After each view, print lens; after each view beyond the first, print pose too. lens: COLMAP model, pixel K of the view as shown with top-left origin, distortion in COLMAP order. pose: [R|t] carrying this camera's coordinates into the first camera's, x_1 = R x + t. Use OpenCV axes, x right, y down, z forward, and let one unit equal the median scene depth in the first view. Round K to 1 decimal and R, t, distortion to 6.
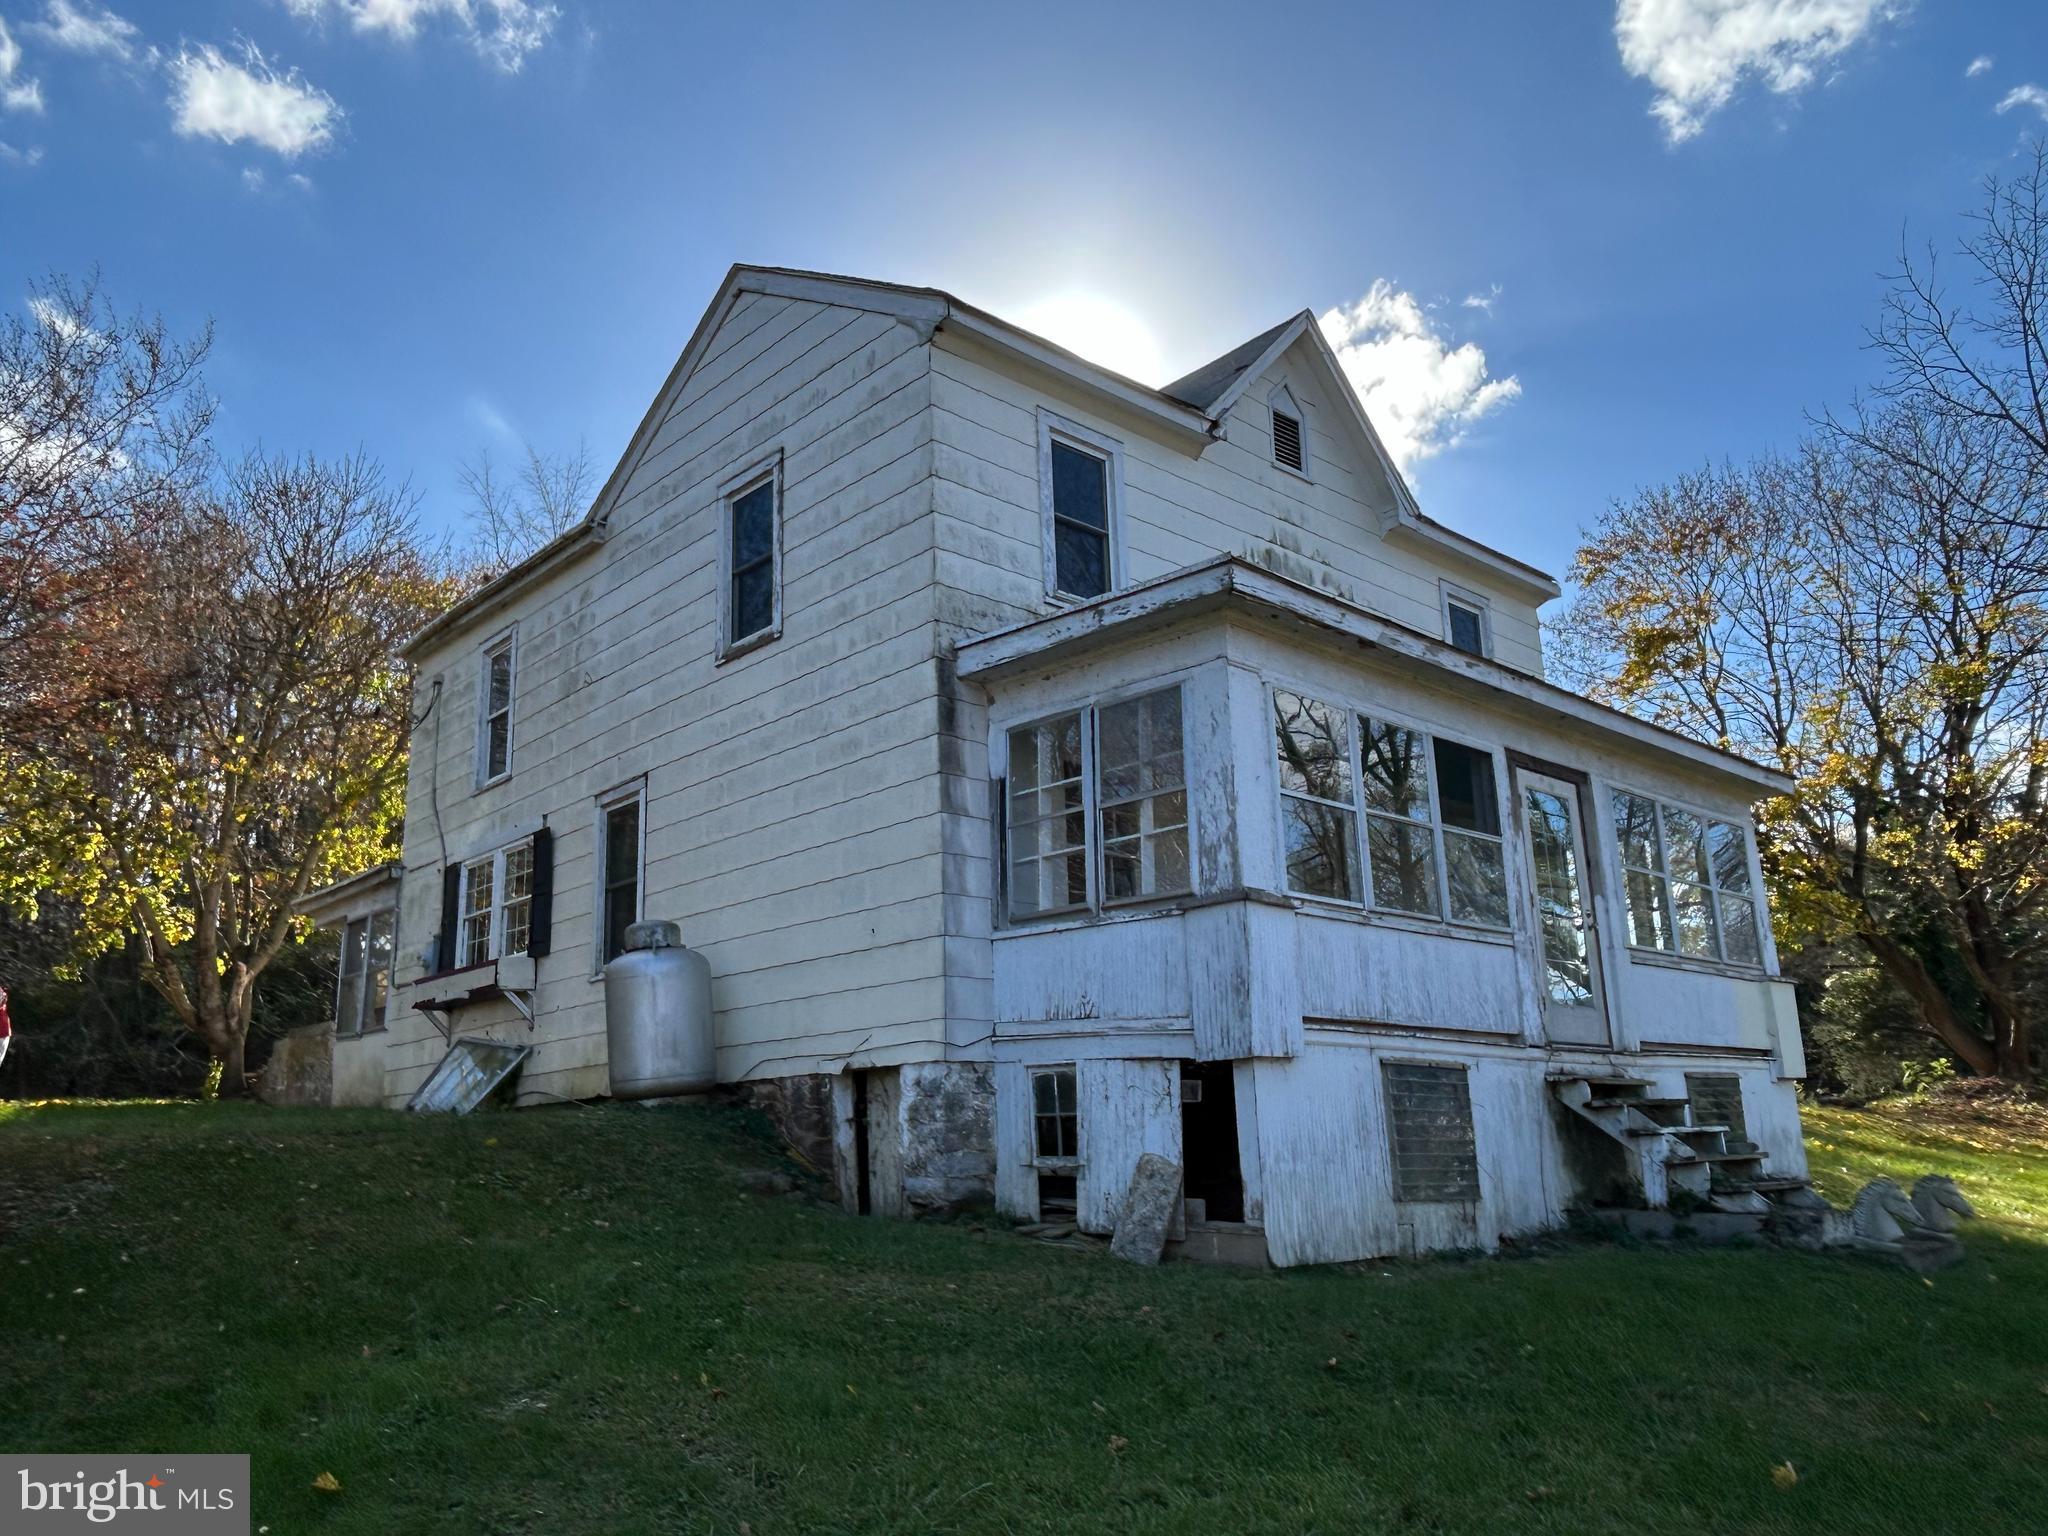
lens RADIAL K [[1511.3, 0, 1021.3], [0, 1511.3, 773.6], [0, 0, 1]] dist [0.013676, -0.026541]
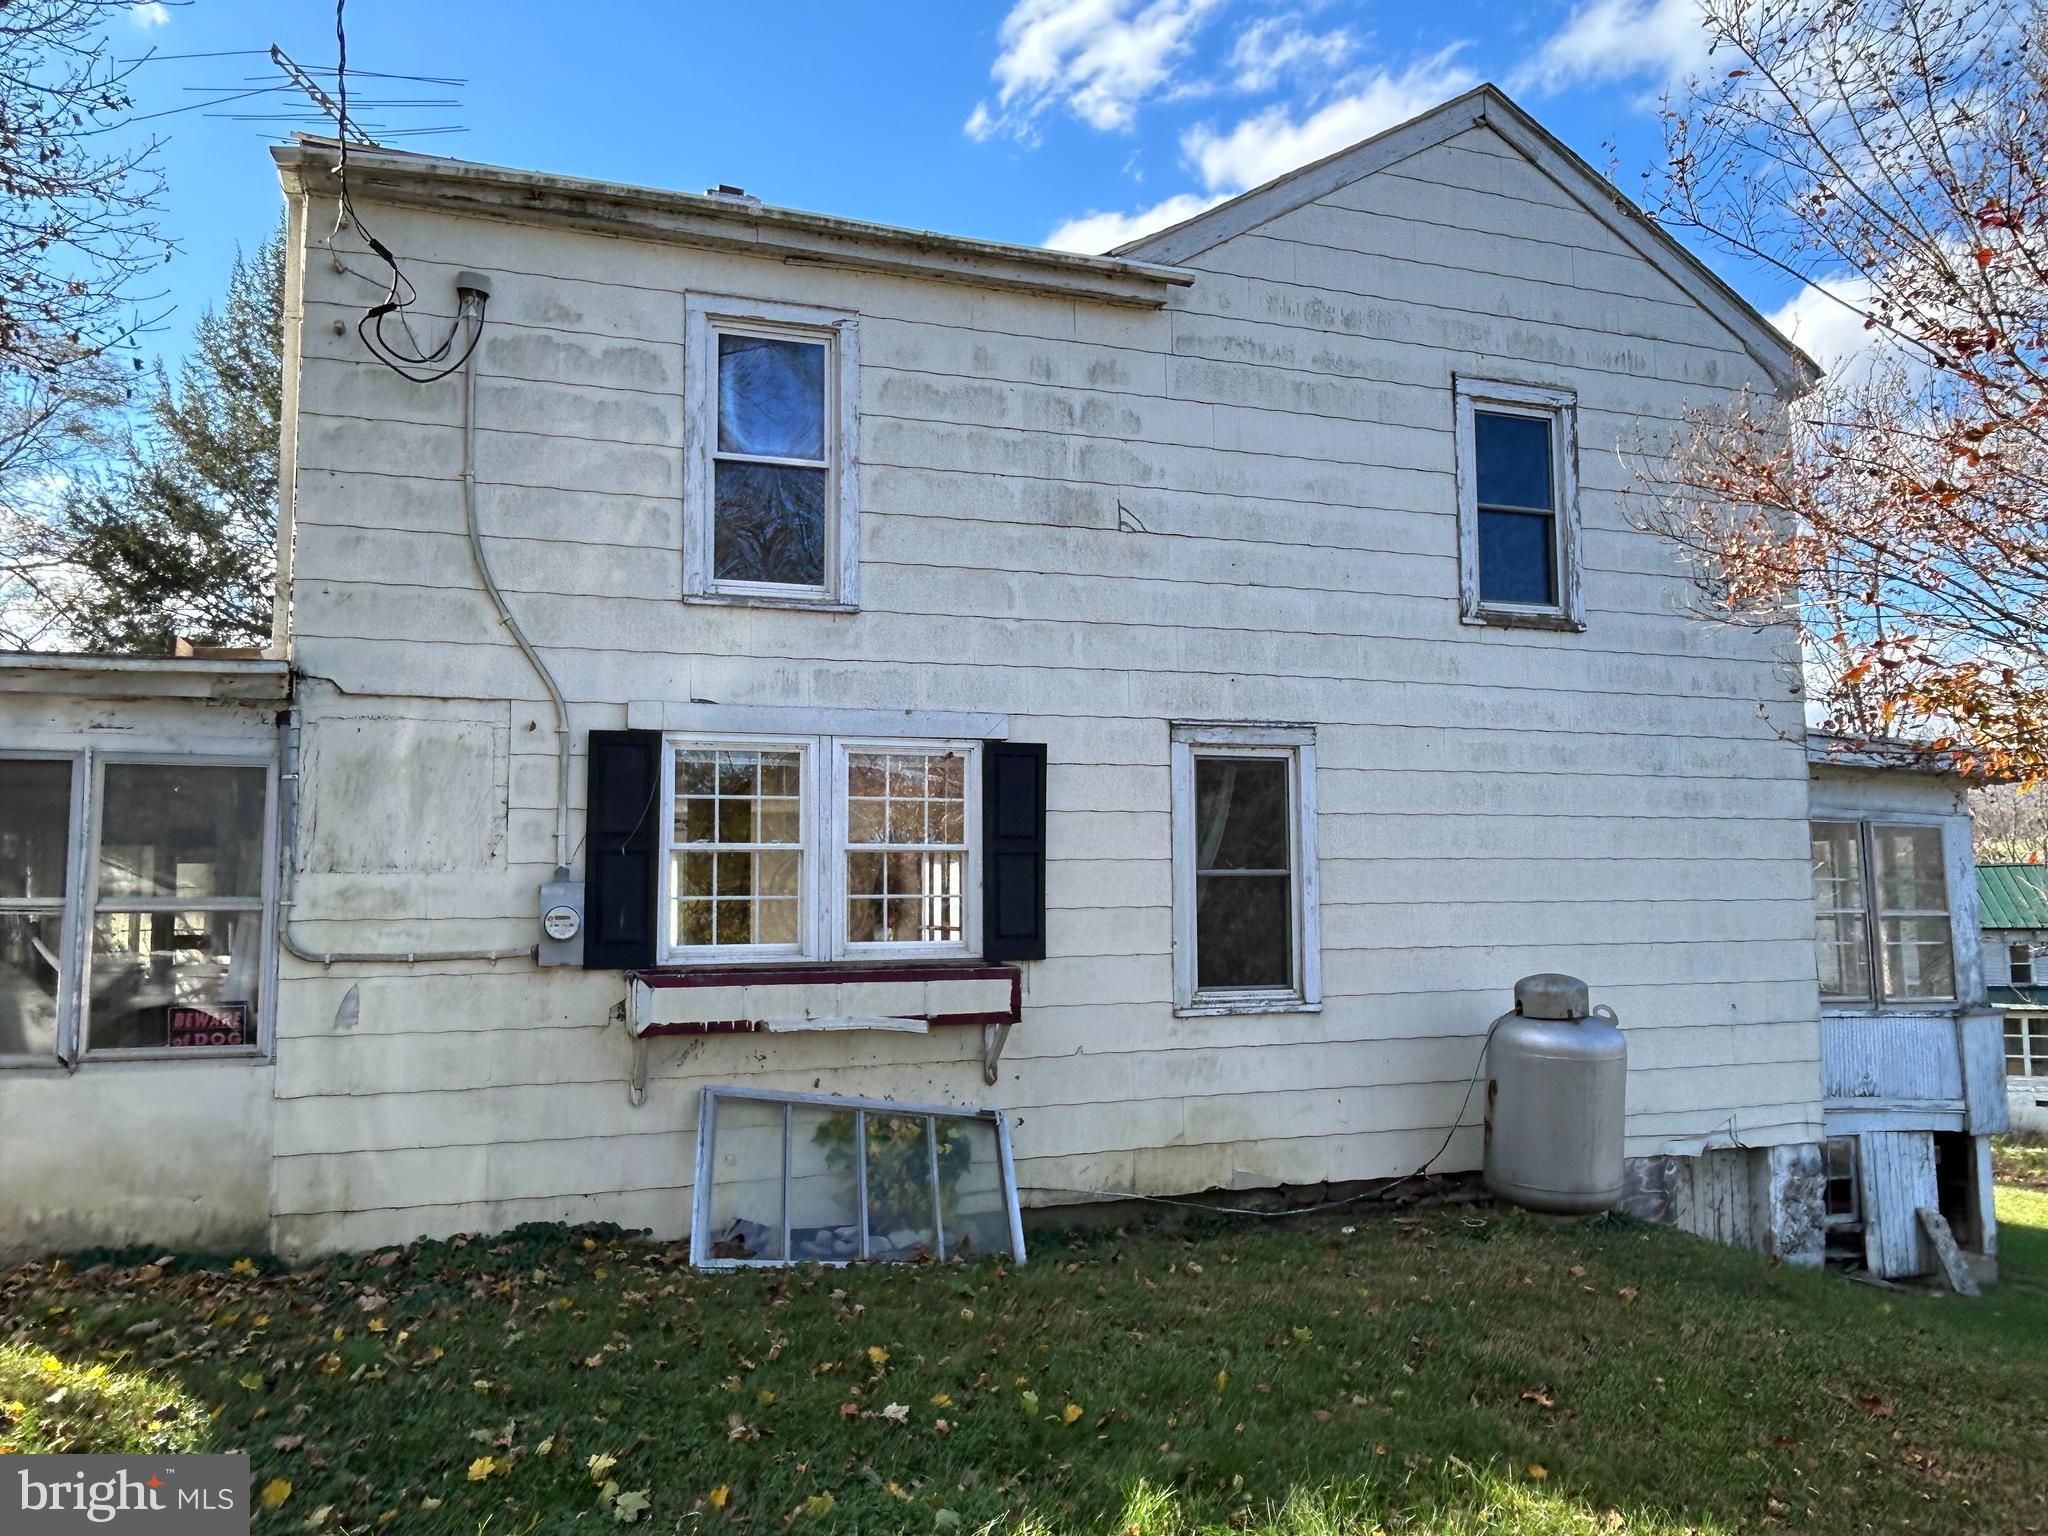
lens RADIAL K [[1511.3, 0, 1023.0], [0, 1511.3, 762.6], [0, 0, 1]] dist [0.013676, -0.026541]
pose [[0.385901, 0.107176, 0.916293, -1.167488], [-0.232714, 0.972418, -0.015732, 0.073223], [-0.892706, -0.207164, 0.400199, 1.044823]]
